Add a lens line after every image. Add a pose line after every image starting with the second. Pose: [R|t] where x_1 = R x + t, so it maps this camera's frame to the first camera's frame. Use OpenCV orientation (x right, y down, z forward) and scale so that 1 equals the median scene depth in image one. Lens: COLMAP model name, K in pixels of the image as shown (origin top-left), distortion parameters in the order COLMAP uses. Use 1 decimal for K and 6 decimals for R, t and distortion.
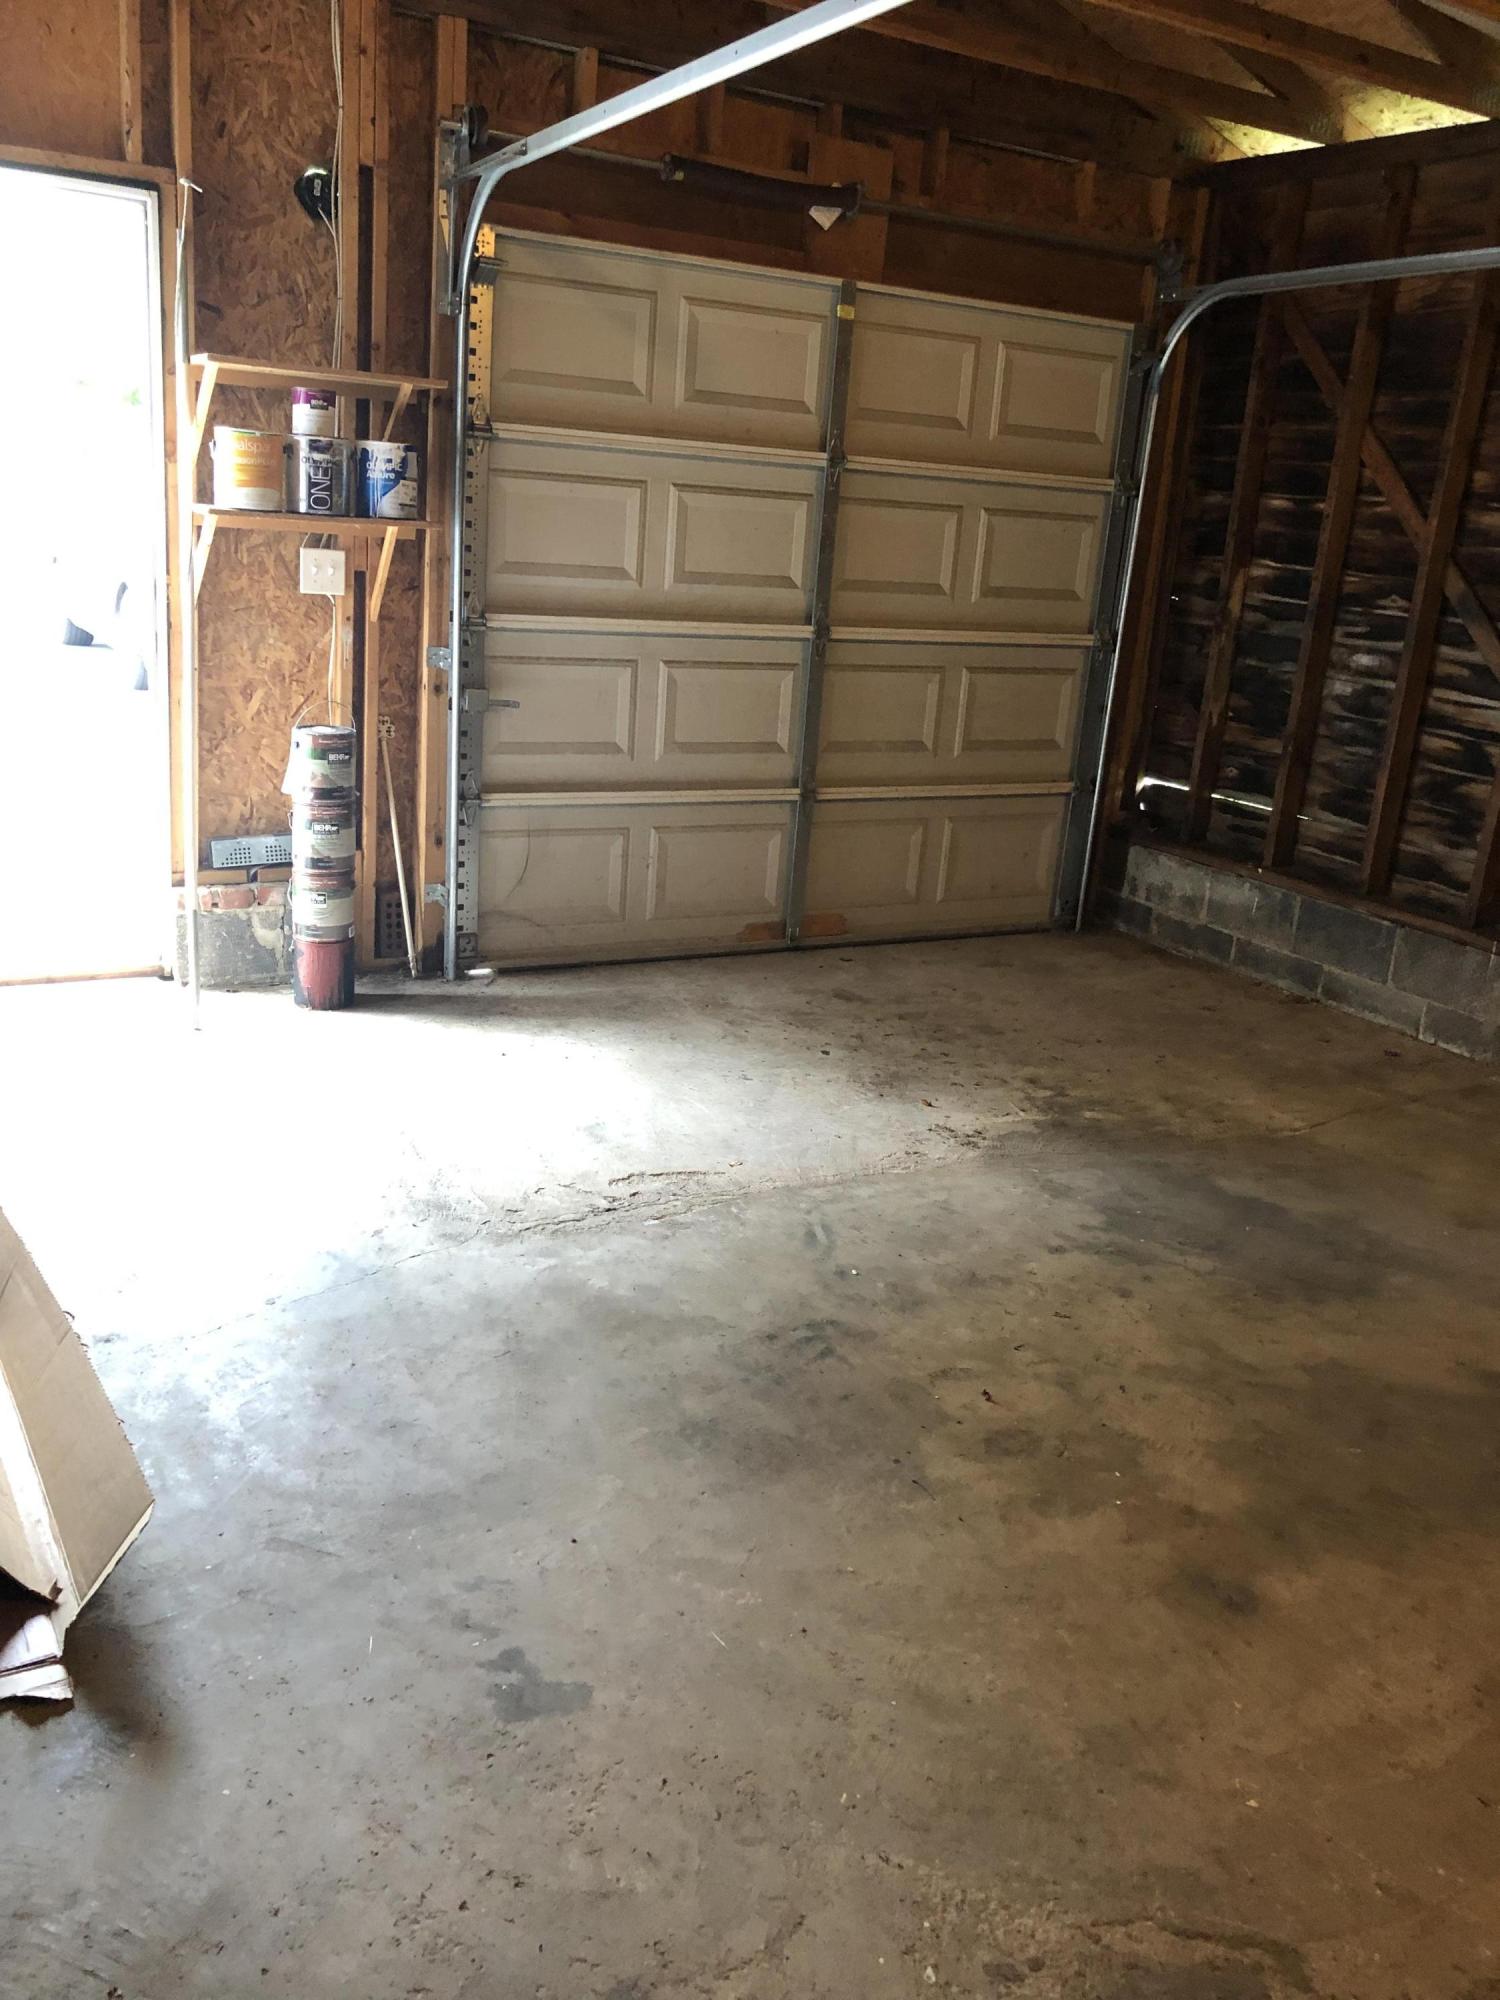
lens RADIAL K [[1654.5, 0, 750.6], [0, 1654.5, 998.7], [0, 0, 1]] dist [0.012615, 0.010183]
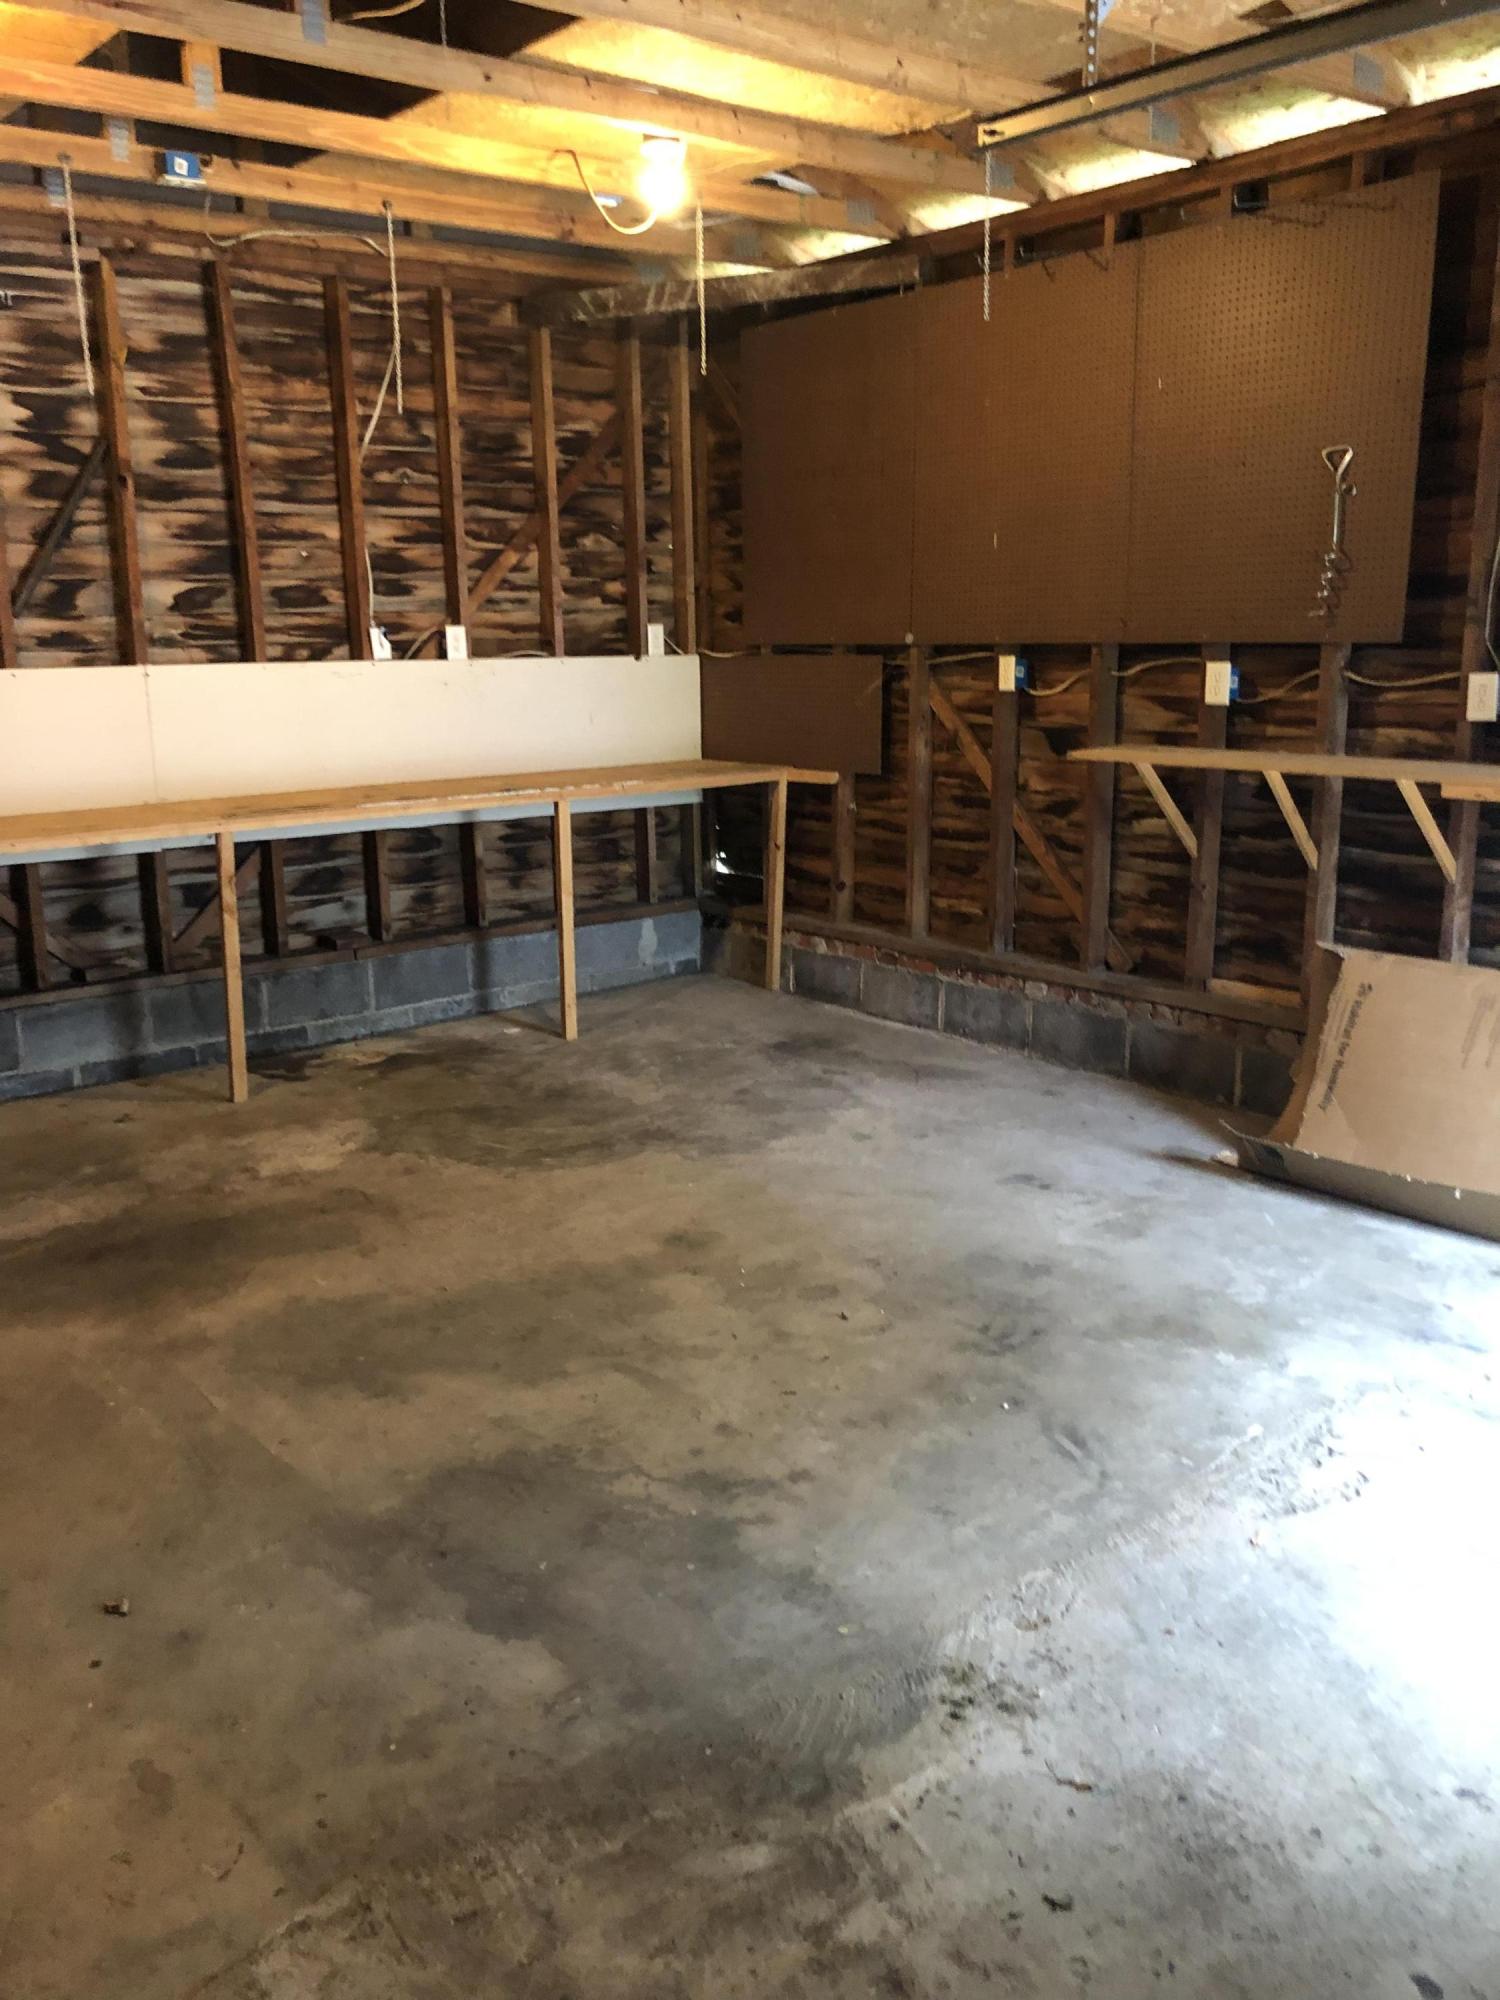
lens RADIAL K [[1654.5, 0, 747.1], [0, 1654.5, 999.2], [0, 0, 1]] dist [0.012615, 0.010183]
pose [[-0.981849, -0.014158, -0.189136, 0.364631], [-0.104616, 0.872220, 0.477794, -0.444534], [0.158204, 0.488908, -0.857870, 1.564151]]
